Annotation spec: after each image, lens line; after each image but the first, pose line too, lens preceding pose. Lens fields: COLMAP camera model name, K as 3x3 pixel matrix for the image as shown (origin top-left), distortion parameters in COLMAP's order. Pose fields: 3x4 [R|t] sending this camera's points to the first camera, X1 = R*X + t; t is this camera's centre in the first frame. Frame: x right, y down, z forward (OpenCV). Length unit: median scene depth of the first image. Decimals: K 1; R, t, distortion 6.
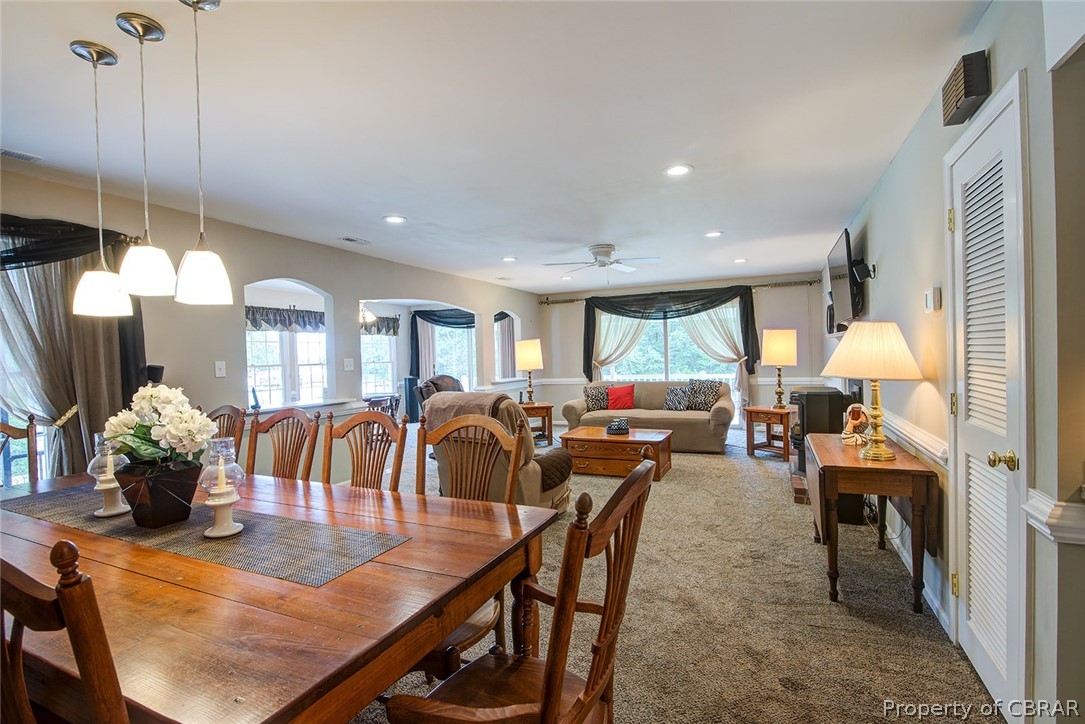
lens RADIAL K [[505.7, 0, 541.6], [0, 505.7, 362.8], [0, 0, 1]] dist [-0.004637, -0.000238]
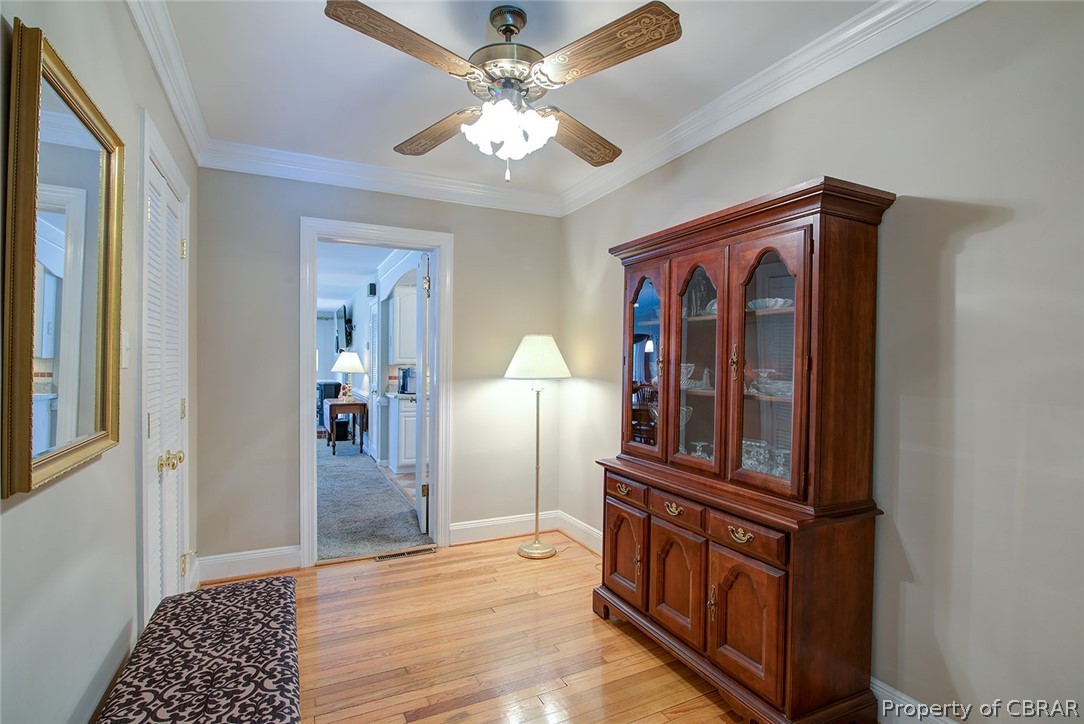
lens RADIAL K [[505.2, 0, 541.8], [0, 505.2, 362.1], [0, 0, 1]] dist [-0.004637, -0.000238]
pose [[0.623872, 0.033557, 0.780805, -0.598682], [-0.018469, 0.999432, -0.028196, 0.023688], [-0.781308, 0.003170, 0.624138, -1.100532]]
